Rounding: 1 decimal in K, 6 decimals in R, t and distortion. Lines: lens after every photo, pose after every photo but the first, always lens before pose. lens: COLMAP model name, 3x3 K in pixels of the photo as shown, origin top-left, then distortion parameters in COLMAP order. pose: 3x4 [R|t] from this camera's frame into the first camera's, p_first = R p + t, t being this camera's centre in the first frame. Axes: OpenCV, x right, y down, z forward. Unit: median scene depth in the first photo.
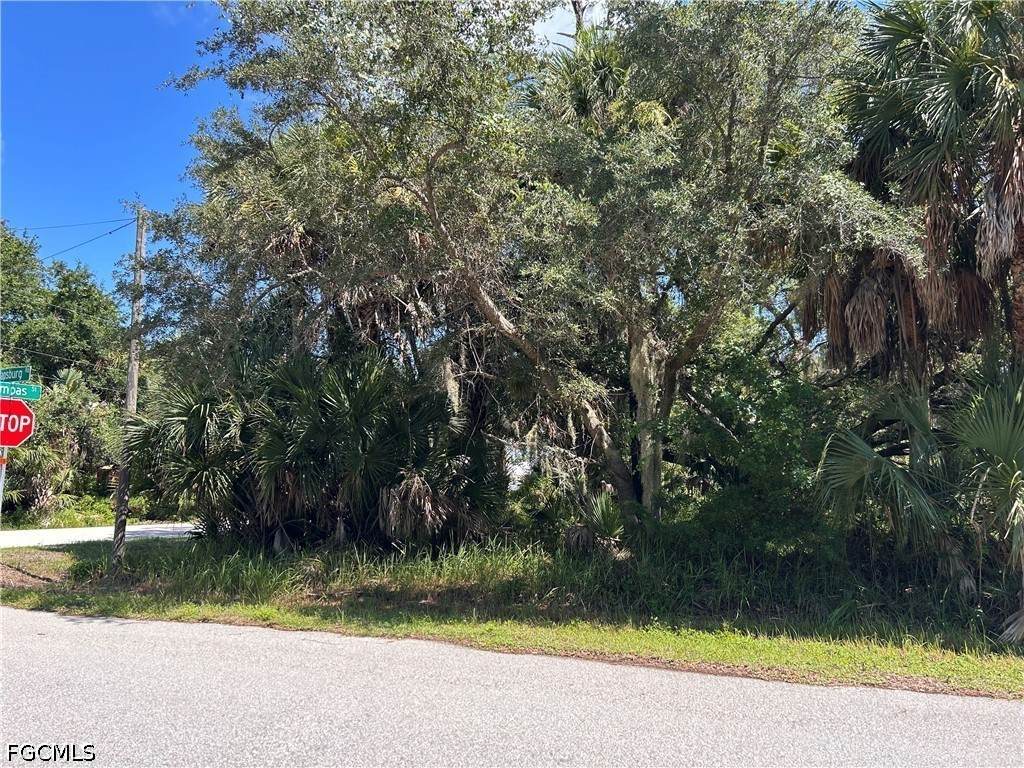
lens RADIAL K [[751.5, 0, 512.0], [0, 751.5, 384.0], [0, 0, 1]] dist [0.060039, -0.069761]
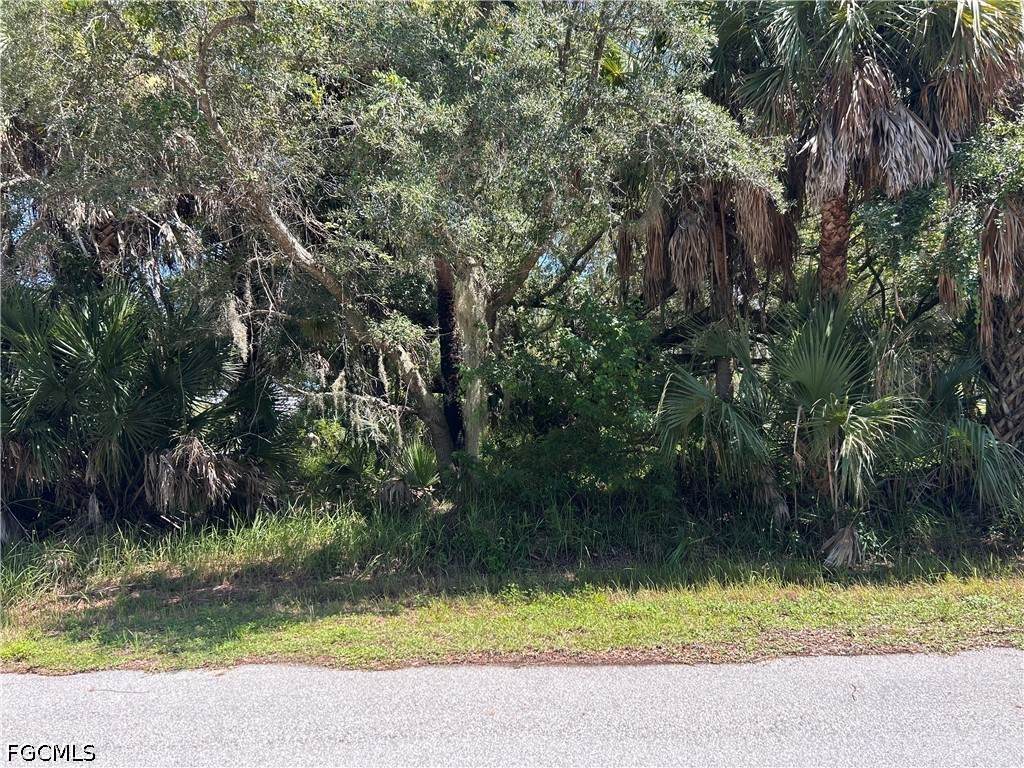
lens RADIAL K [[753.5, 0, 516.3], [0, 753.5, 395.3], [0, 0, 1]] dist [0.068671, -0.109034]
pose [[0.946306, -0.048423, 0.319625, -0.059456], [0.013118, 0.993655, 0.111701, -0.013578], [-0.323006, -0.101511, 0.940937, 0.111246]]
